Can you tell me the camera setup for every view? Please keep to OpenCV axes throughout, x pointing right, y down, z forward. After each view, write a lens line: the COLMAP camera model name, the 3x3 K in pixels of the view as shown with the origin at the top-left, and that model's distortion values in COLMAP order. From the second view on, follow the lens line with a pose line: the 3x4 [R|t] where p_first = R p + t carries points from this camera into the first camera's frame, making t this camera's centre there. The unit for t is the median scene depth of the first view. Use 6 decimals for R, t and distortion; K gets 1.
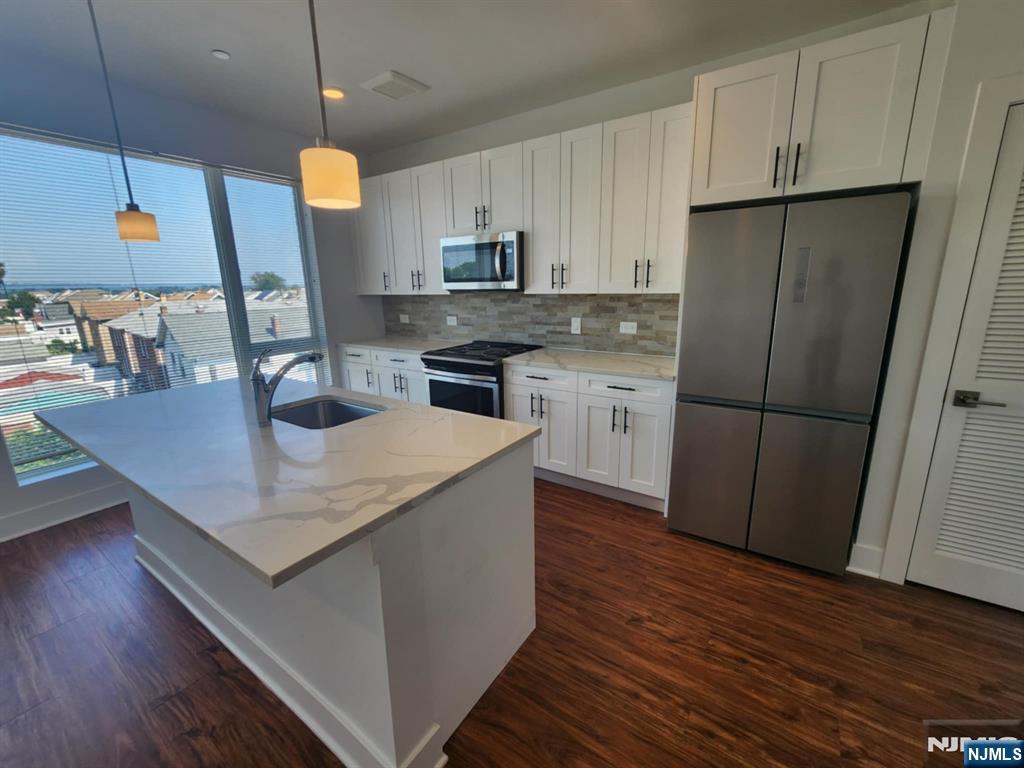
lens RADIAL K [[422.6, 0, 512.9], [0, 422.6, 385.0], [0, 0, 1]] dist [-0.002997, 0.001437]
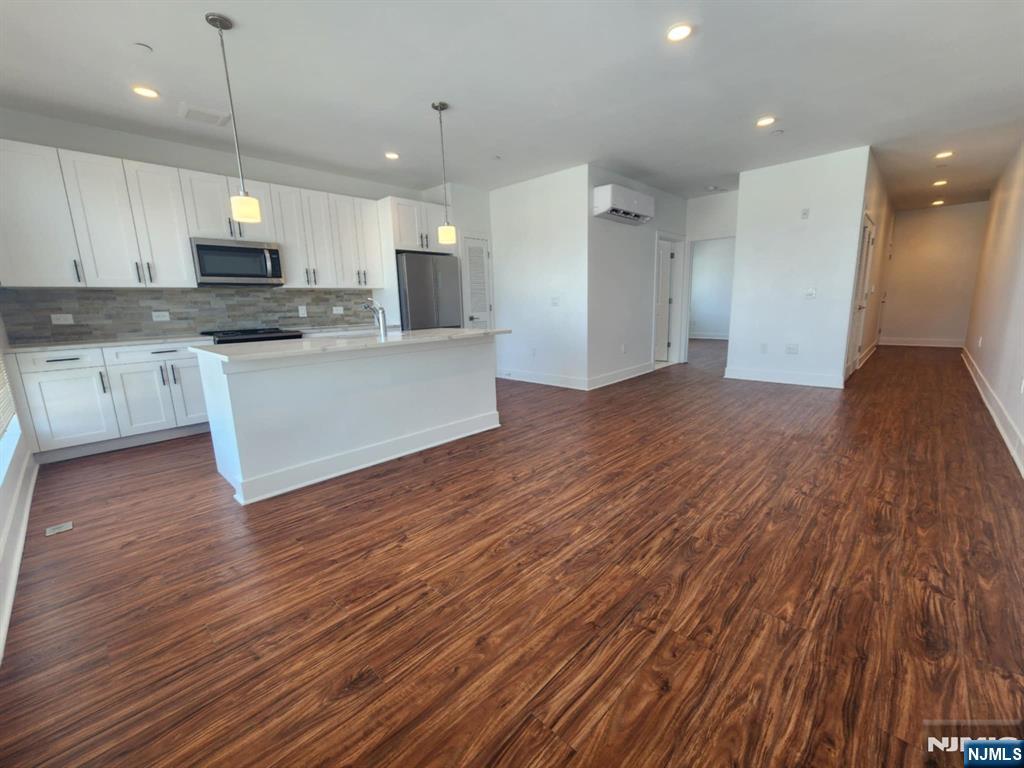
lens RADIAL K [[422.6, 0, 514.8], [0, 422.6, 386.8], [0, 0, 1]] dist [-0.002997, 0.001437]
pose [[0.169824, -0.177459, 0.969365, -1.210077], [0.252761, 0.958591, 0.131205, 0.107688], [-0.952508, 0.222736, 0.207647, 0.038205]]
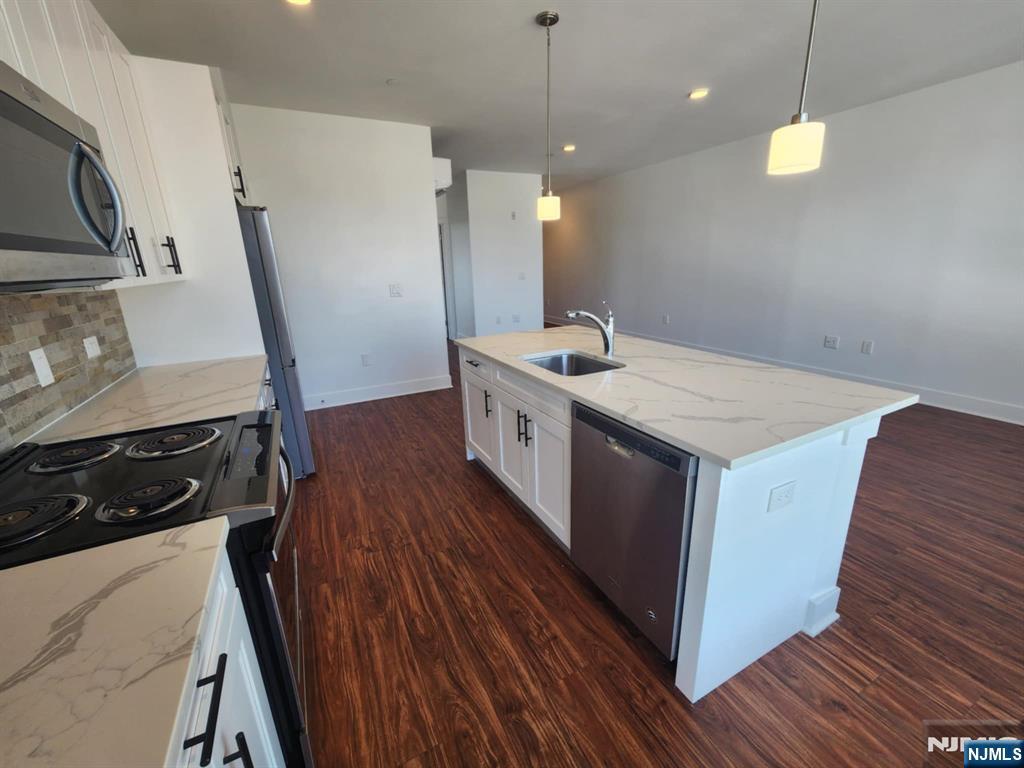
lens RADIAL K [[422.6, 0, 514.0], [0, 422.6, 384.1], [0, 0, 1]] dist [-0.002997, 0.001437]
pose [[-0.872963, -0.093494, 0.478742, -0.491376], [0.158804, 0.873518, 0.460161, -0.248497], [-0.461212, 0.477730, -0.747702, 1.107035]]
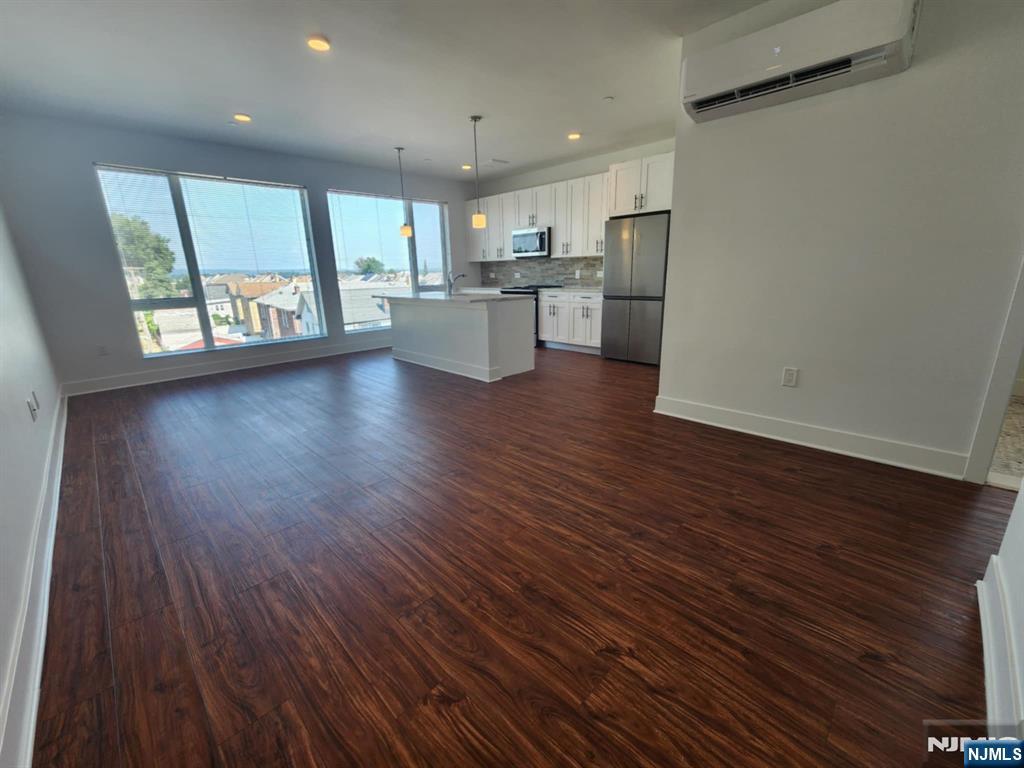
lens RADIAL K [[422.6, 0, 507.9], [0, 422.6, 387.8], [0, 0, 1]] dist [-0.002997, 0.001437]
pose [[0.979213, 0.049375, -0.196731, 0.243457], [-0.041094, 0.998098, 0.045958, 0.308516], [0.198626, -0.036918, 0.979380, -1.006816]]
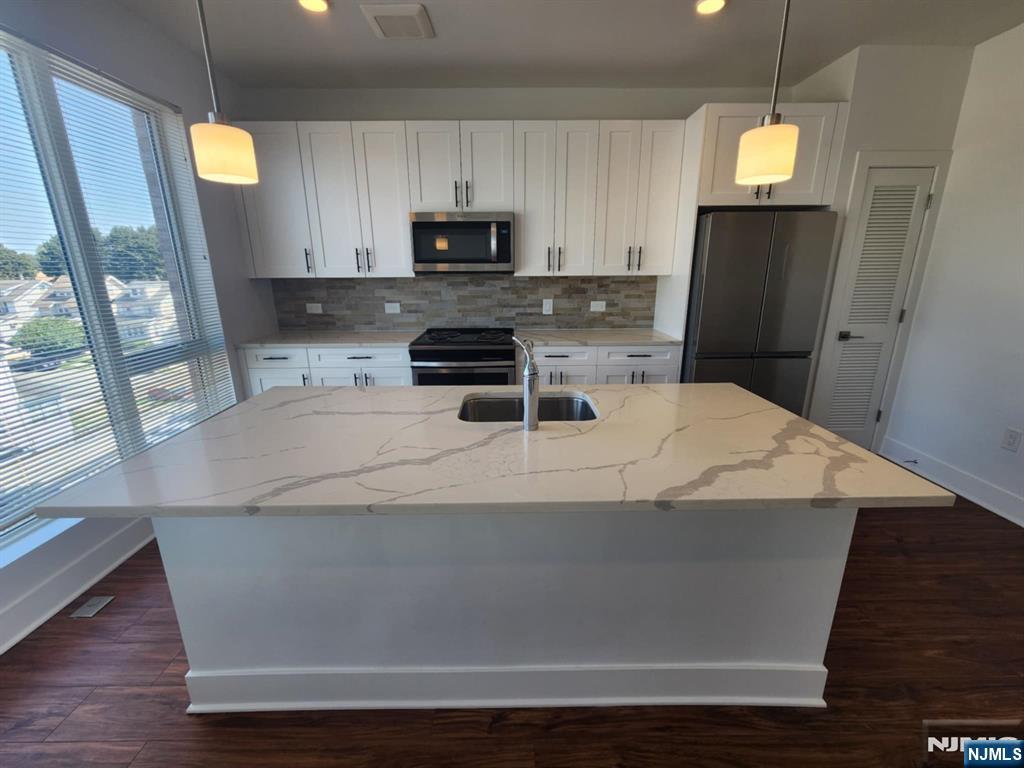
lens RADIAL K [[422.6, 0, 511.8], [0, 422.6, 385.0], [0, 0, 1]] dist [-0.002997, 0.001437]
pose [[0.826071, -0.136020, 0.546906, -0.533459], [0.121823, 0.990591, 0.062361, -0.022061], [-0.550242, 0.015111, 0.834868, 0.163051]]
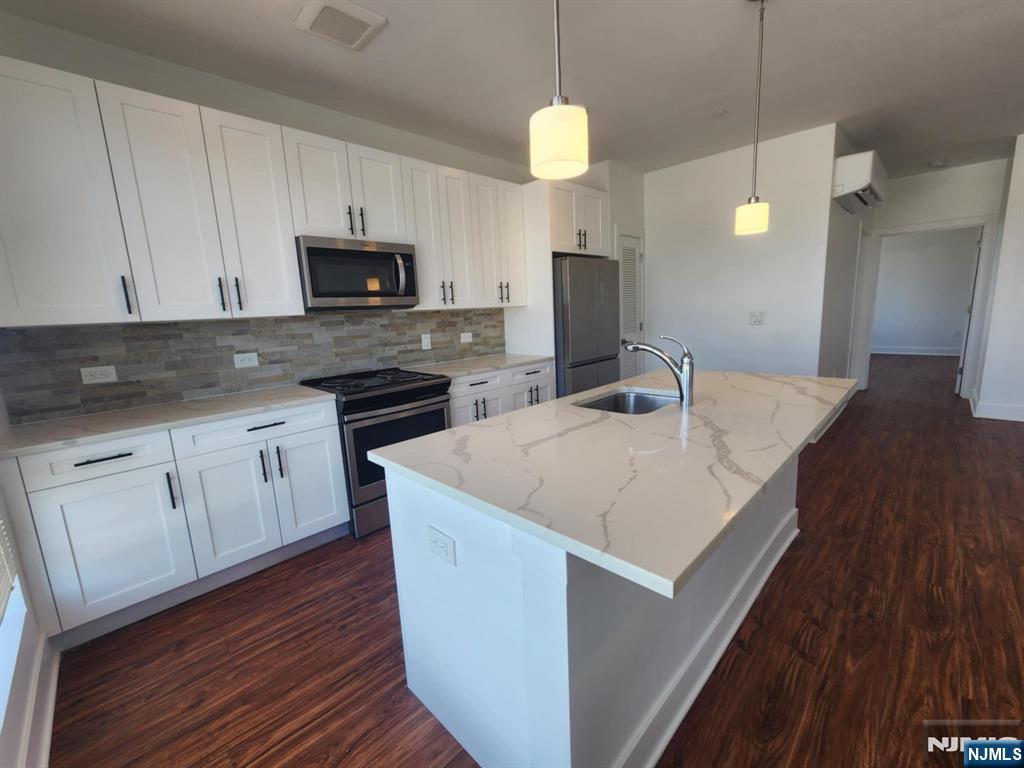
lens RADIAL K [[422.6, 0, 516.2], [0, 422.6, 385.0], [0, 0, 1]] dist [-0.002997, 0.001437]
pose [[0.187185, -0.161816, 0.968905, -0.841257], [0.270230, 0.956766, 0.107582, -0.089615], [-0.944425, 0.241689, 0.222820, 0.578937]]
